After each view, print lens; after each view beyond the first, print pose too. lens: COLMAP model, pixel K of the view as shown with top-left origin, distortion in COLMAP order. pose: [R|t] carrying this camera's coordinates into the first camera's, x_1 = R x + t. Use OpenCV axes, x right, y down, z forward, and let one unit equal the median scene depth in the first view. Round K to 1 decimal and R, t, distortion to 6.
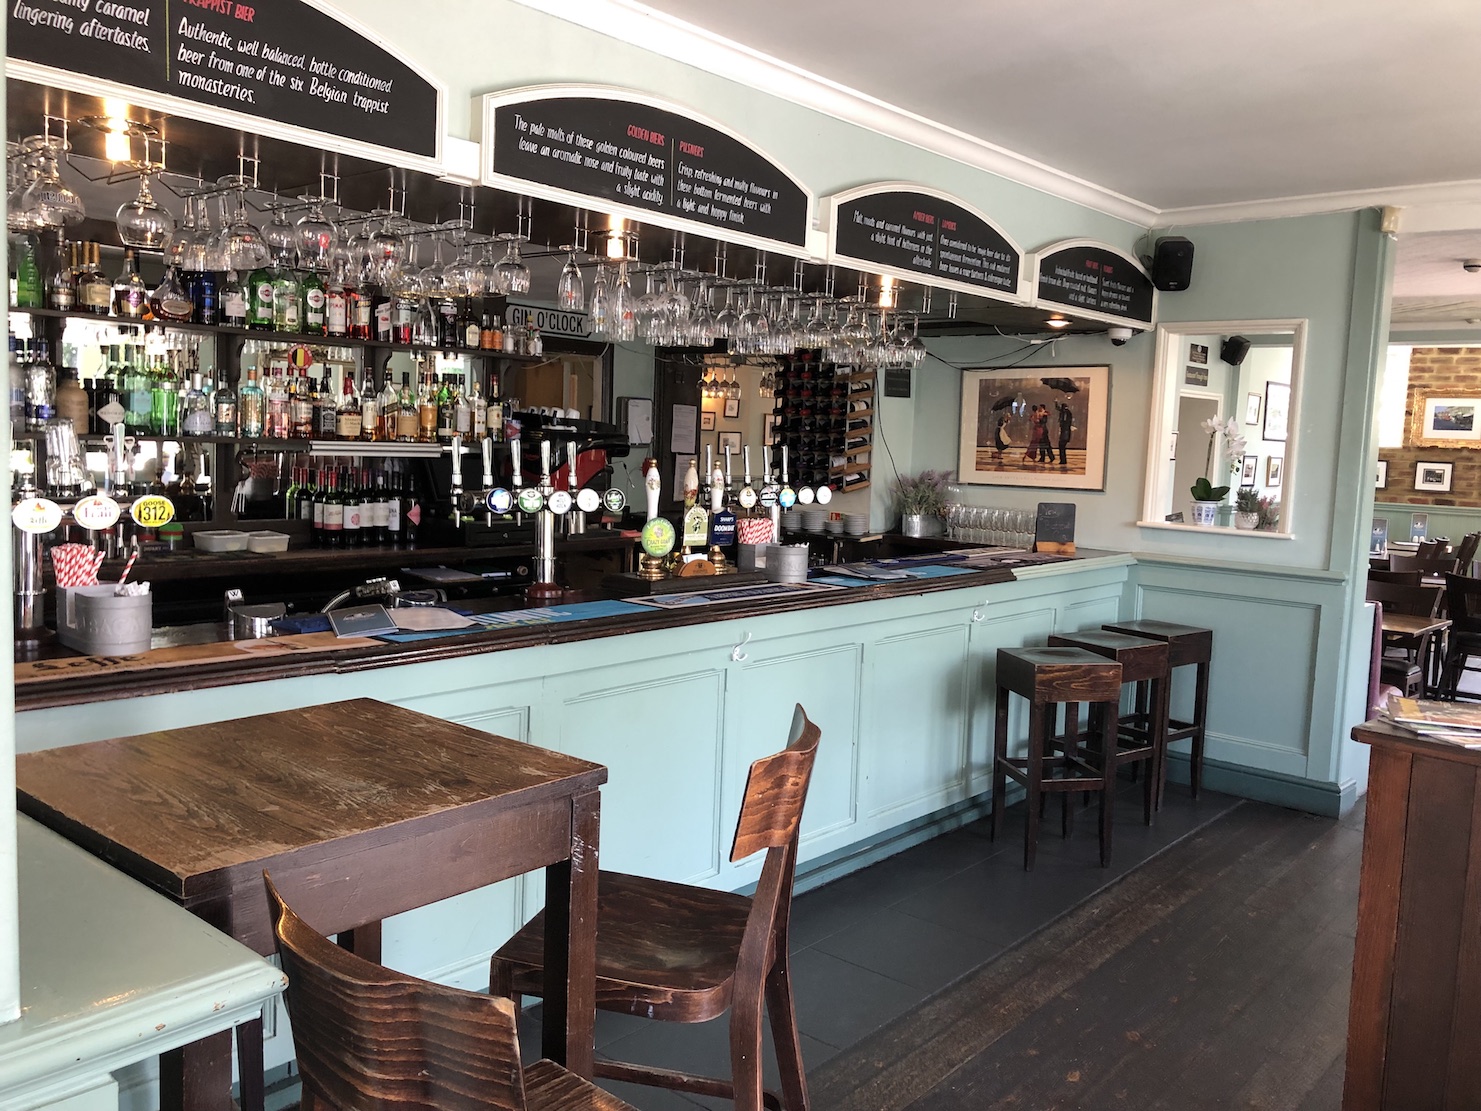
lens RADIAL K [[1203.8, 0, 730.9], [0, 1203.8, 545.7], [0, 0, 1]] dist [0.015765, 0.002025]
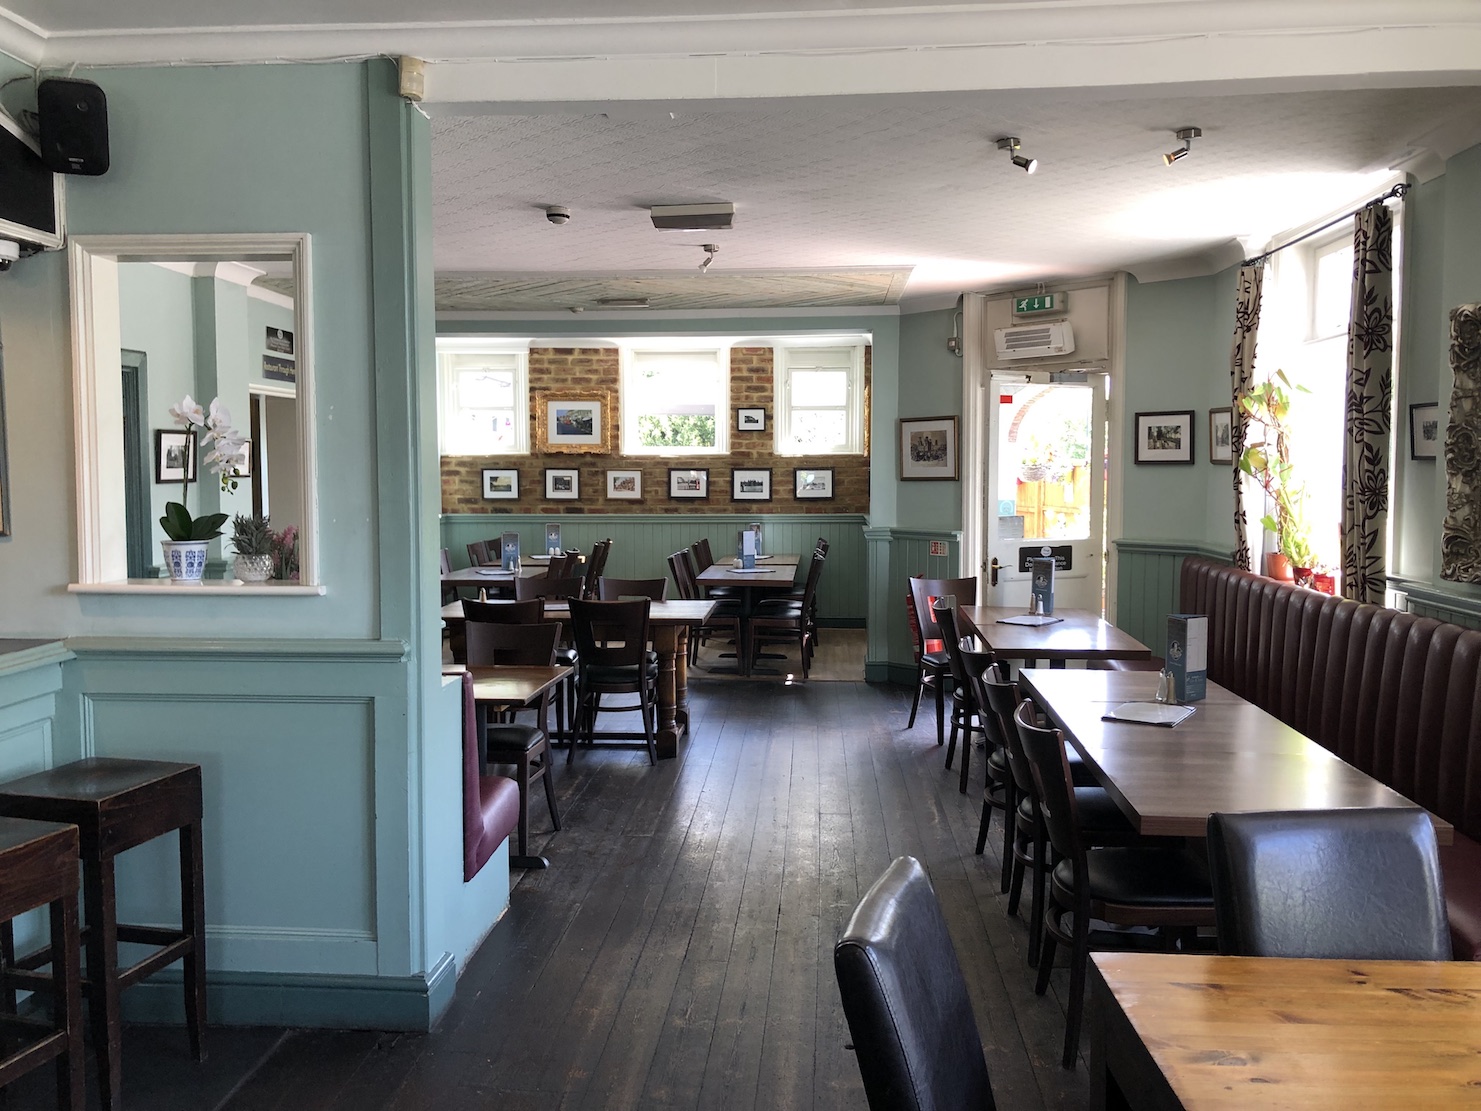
lens RADIAL K [[1203.8, 0, 736.3], [0, 1203.8, 555.4], [0, 0, 1]] dist [0.015765, 0.002025]
pose [[0.793236, -0.081055, 0.603495, 0.161884], [0.086618, 0.996042, 0.019926, -0.011745], [-0.602722, 0.036467, 0.797117, 0.236527]]
